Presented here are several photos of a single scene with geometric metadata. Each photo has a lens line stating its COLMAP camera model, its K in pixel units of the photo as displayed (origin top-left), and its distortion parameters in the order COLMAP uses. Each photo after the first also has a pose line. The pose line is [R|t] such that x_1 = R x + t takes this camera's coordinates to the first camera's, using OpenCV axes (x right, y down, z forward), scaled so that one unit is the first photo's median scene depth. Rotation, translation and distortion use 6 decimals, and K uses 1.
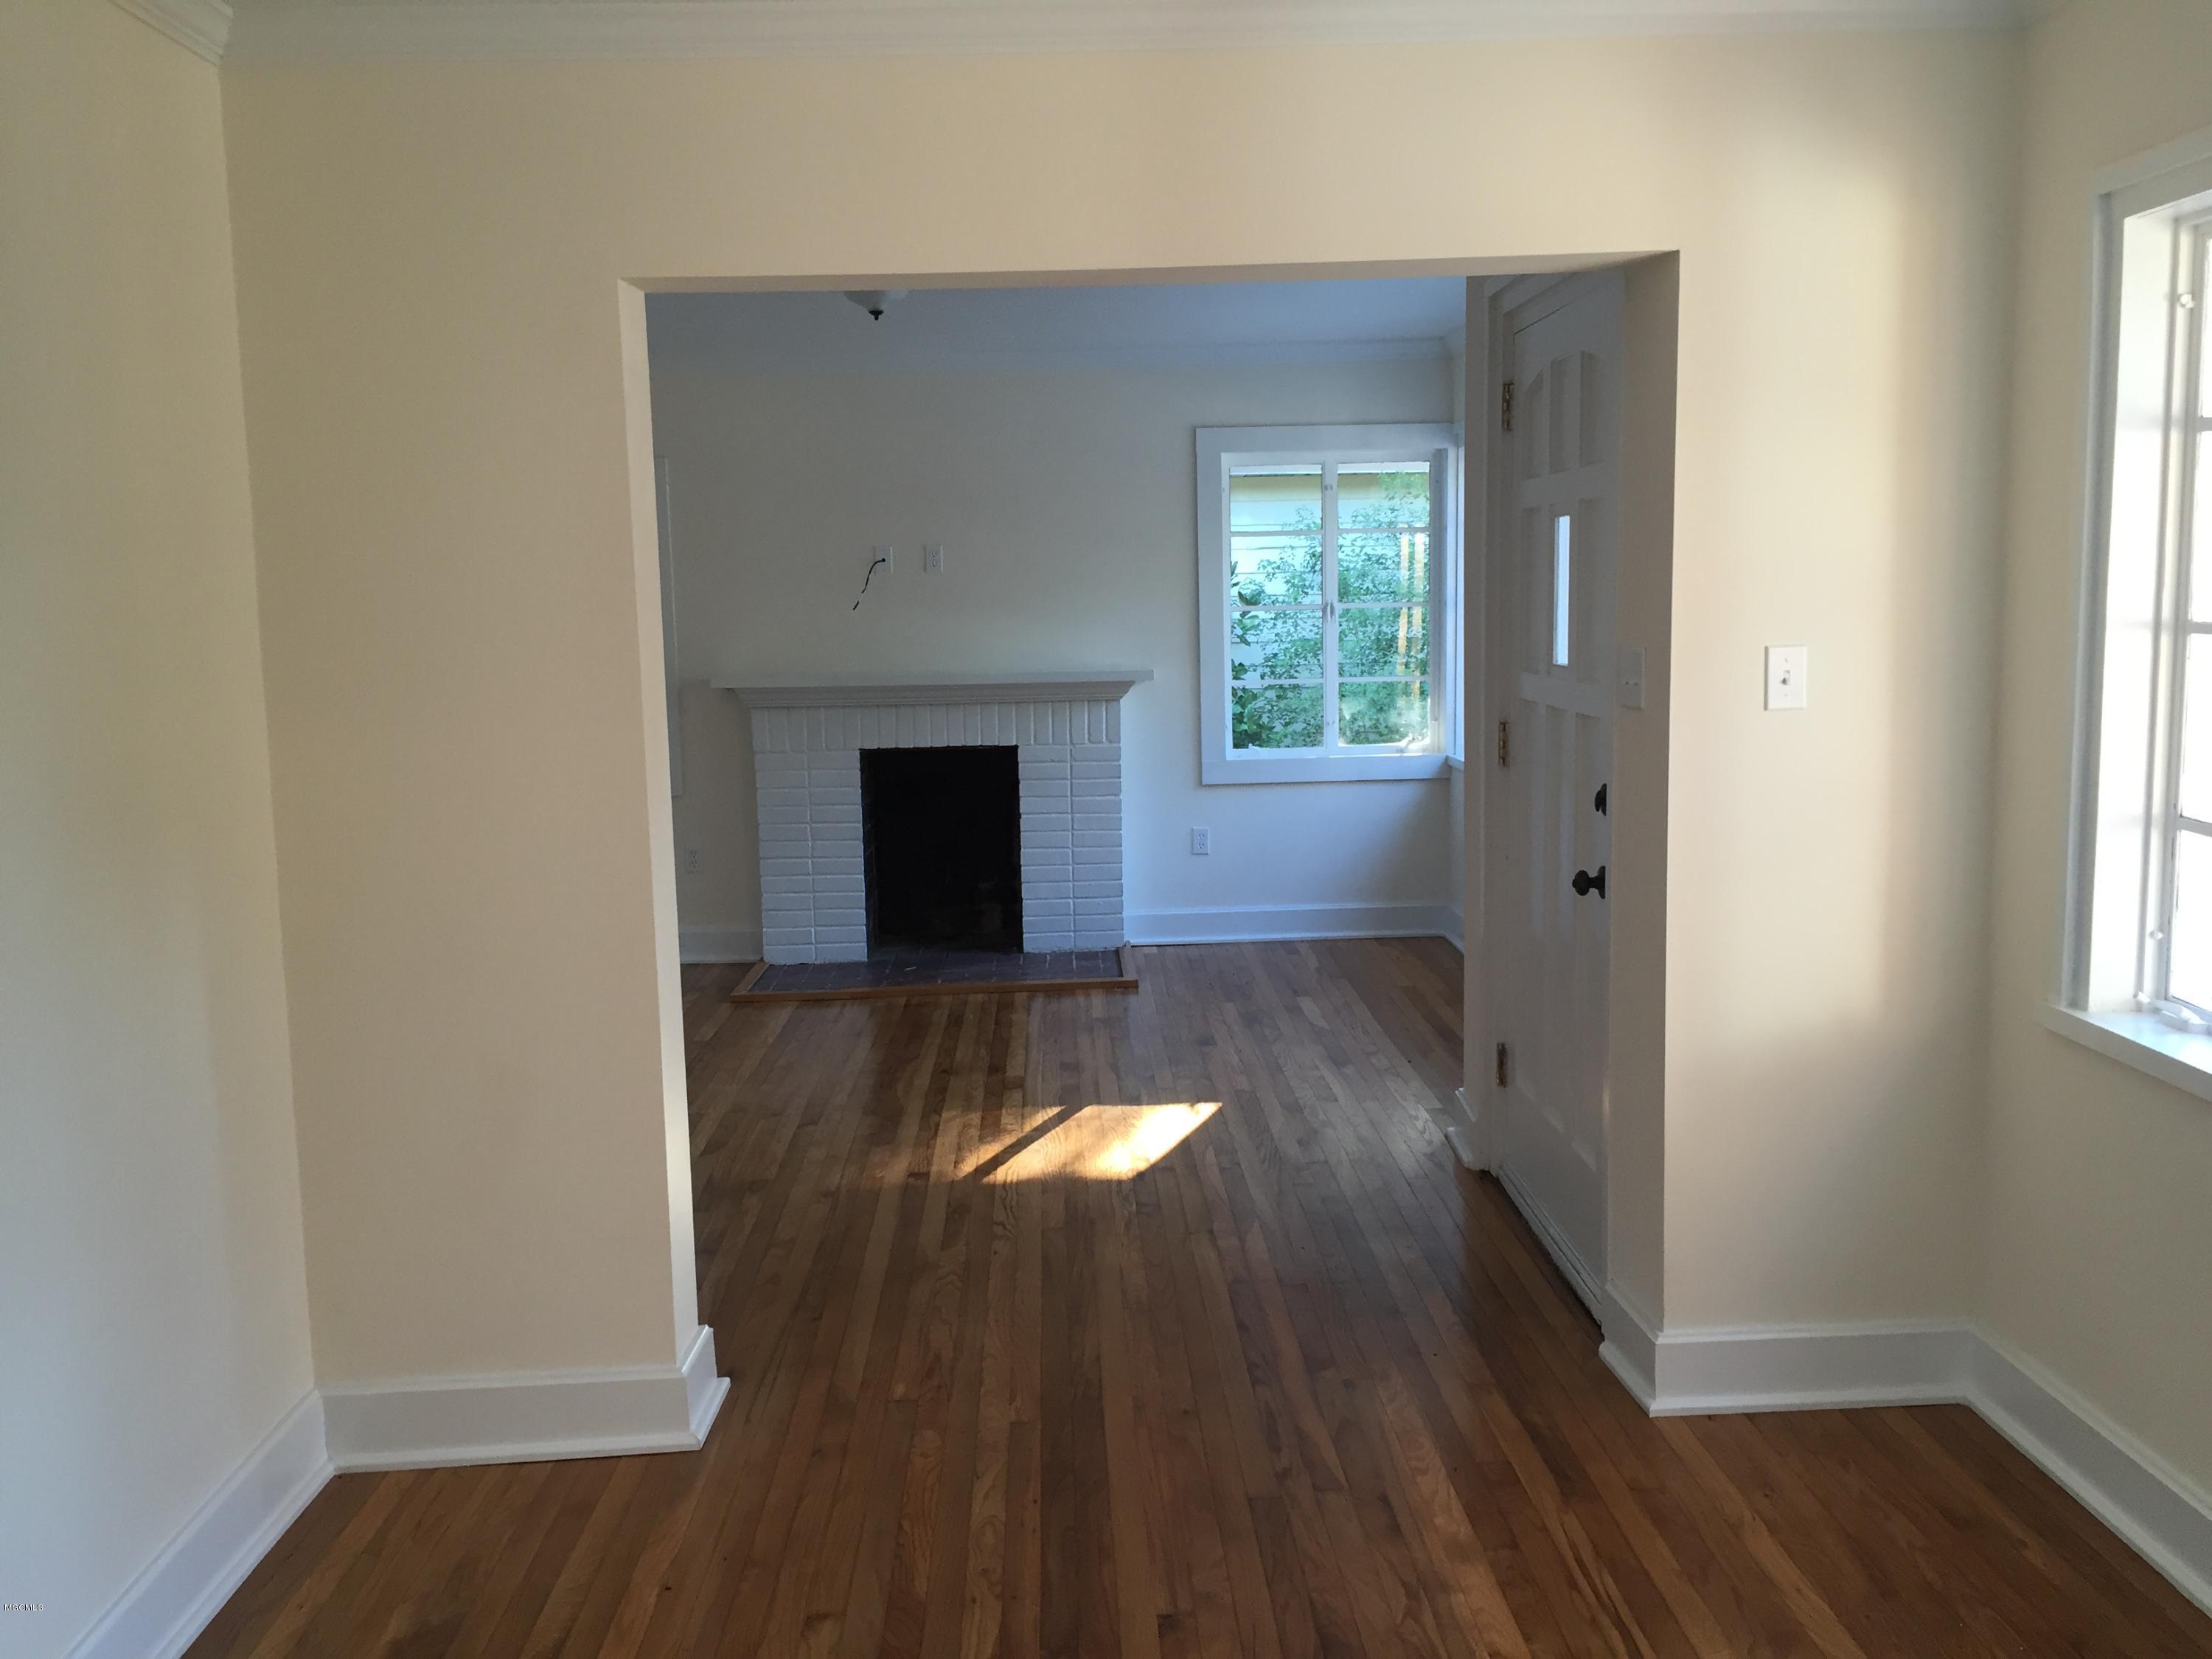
lens RADIAL K [[1933.2, 0, 1111.4], [0, 1933.2, 835.9], [0, 0, 1]] dist [0.122034, -0.139658]
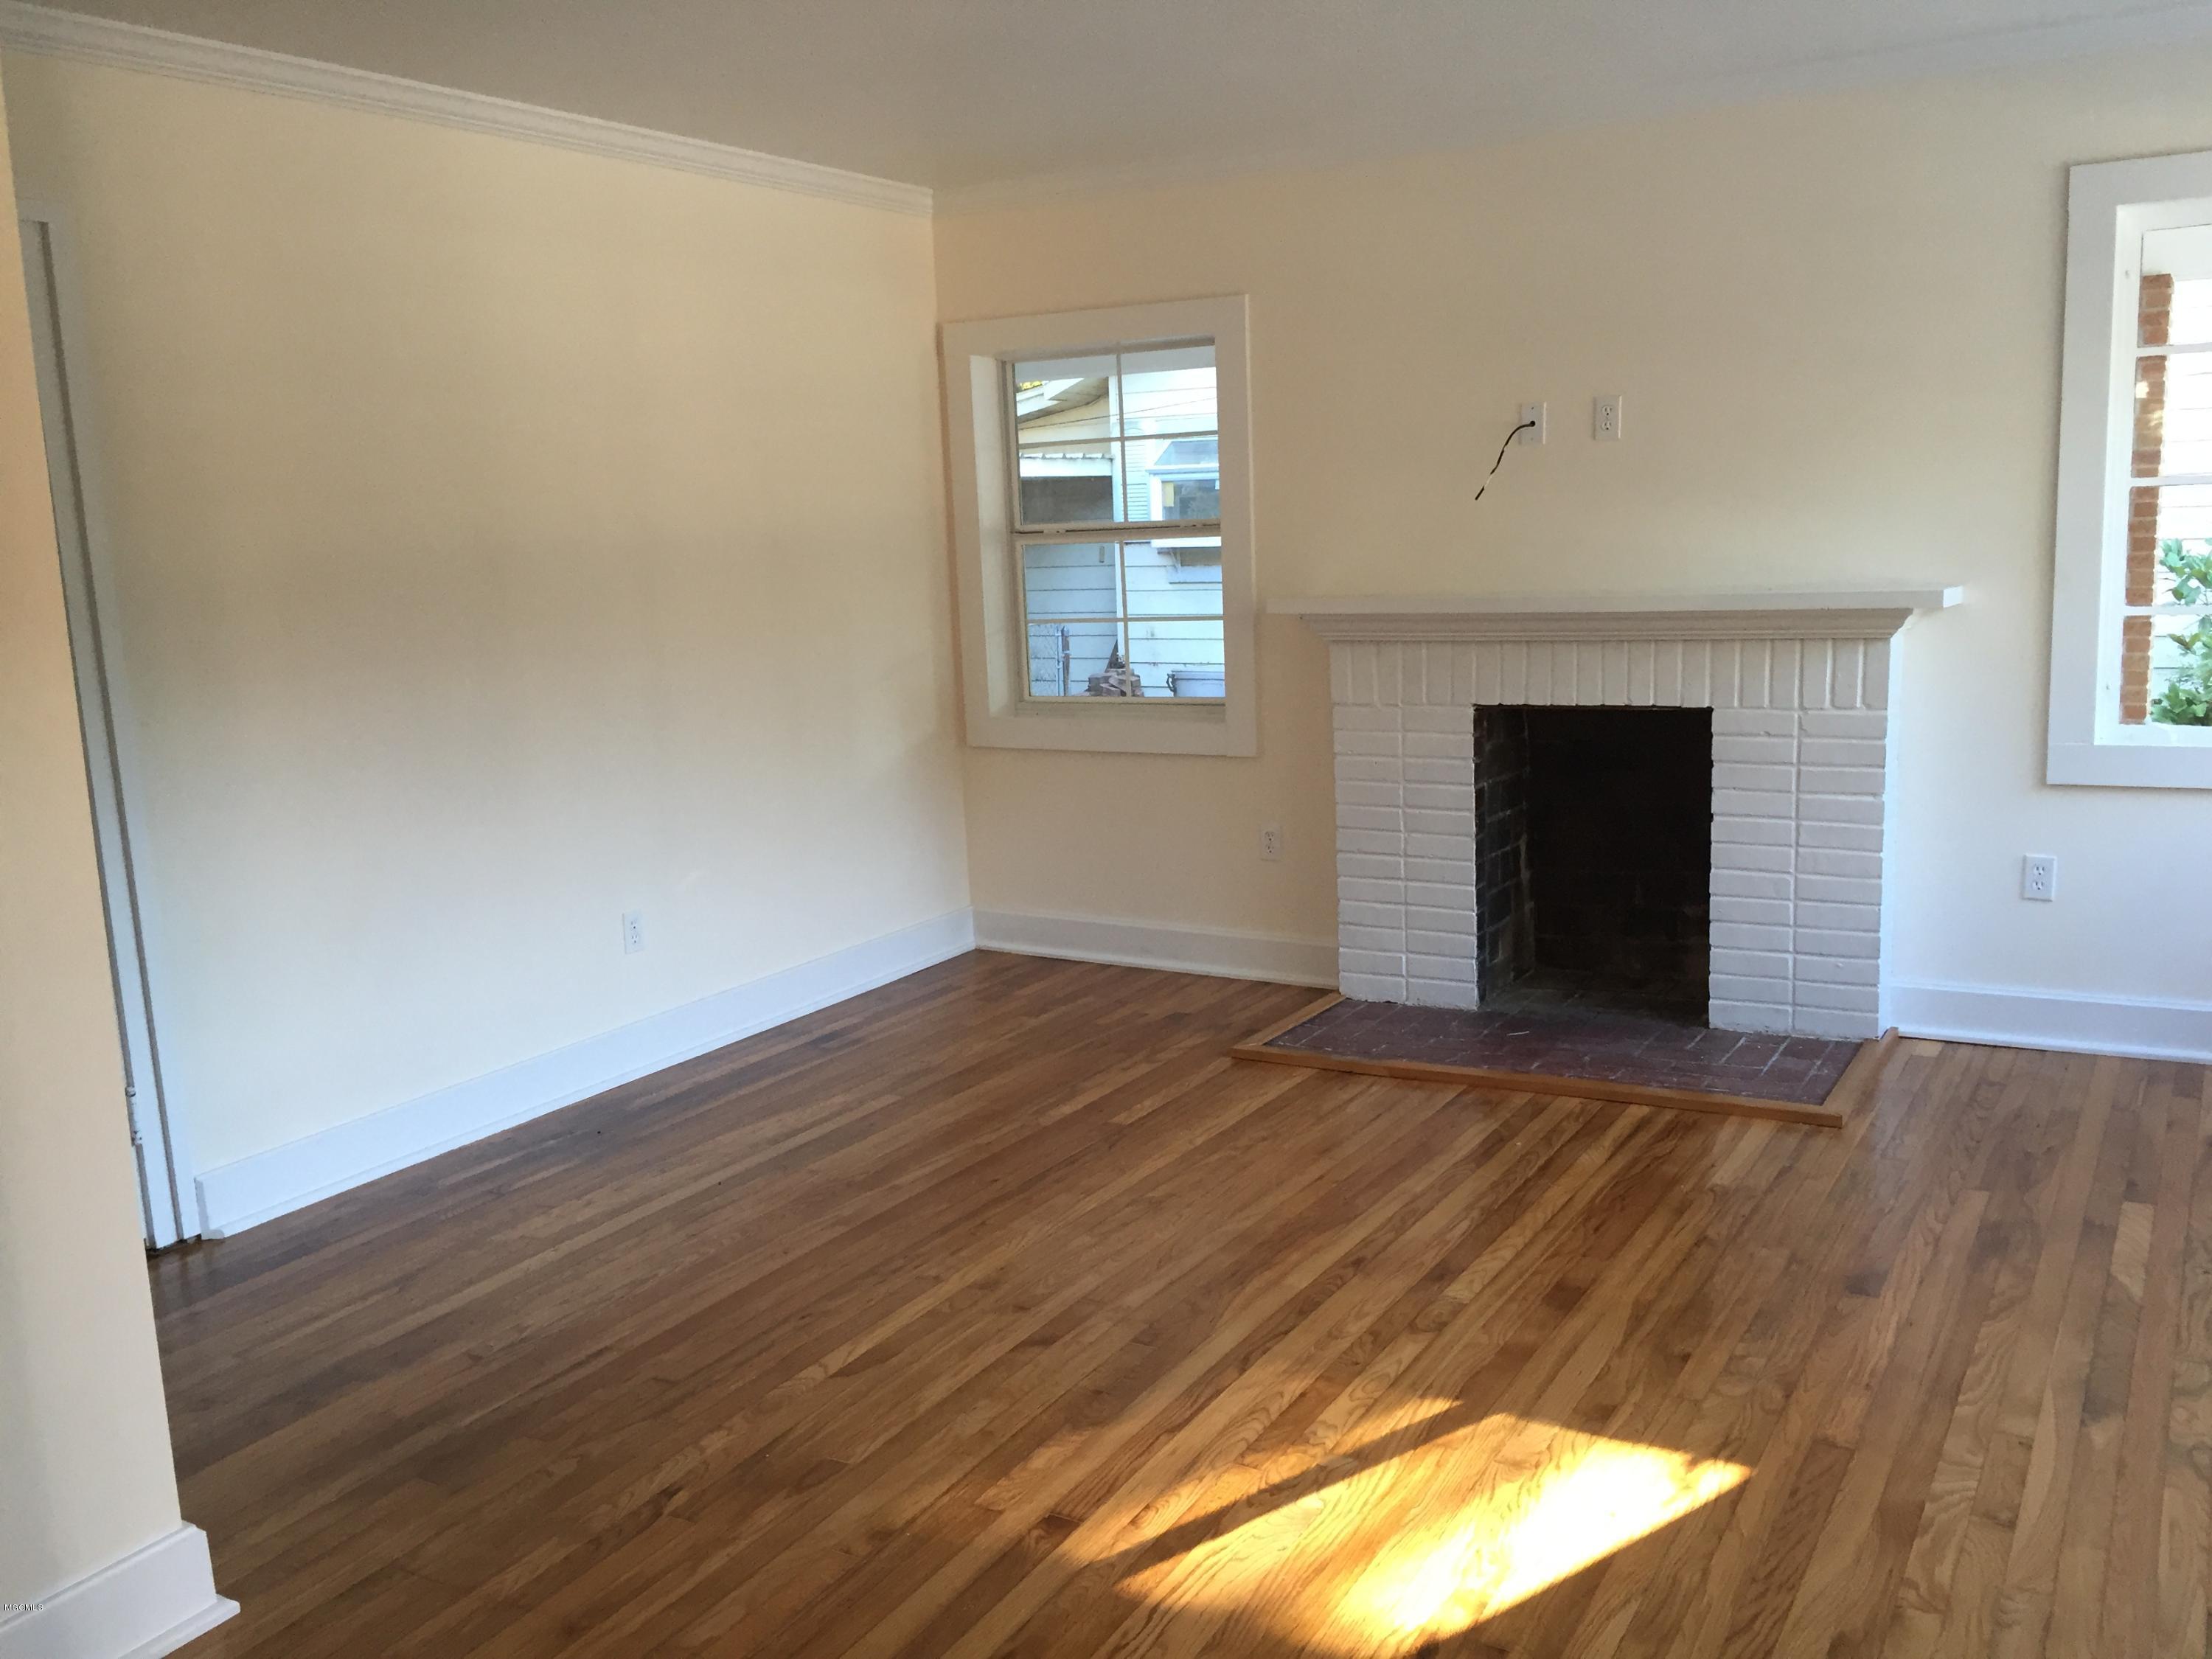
lens RADIAL K [[1880.6, 0, 1107.7], [0, 1880.6, 841.2], [0, 0, 1]] dist [0.082021, -0.113063]
pose [[0.839938, 0.077893, -0.537063, 0.124253], [-0.045876, 0.996295, 0.072749, -0.039527], [0.540740, -0.036466, 0.840399, 0.367970]]
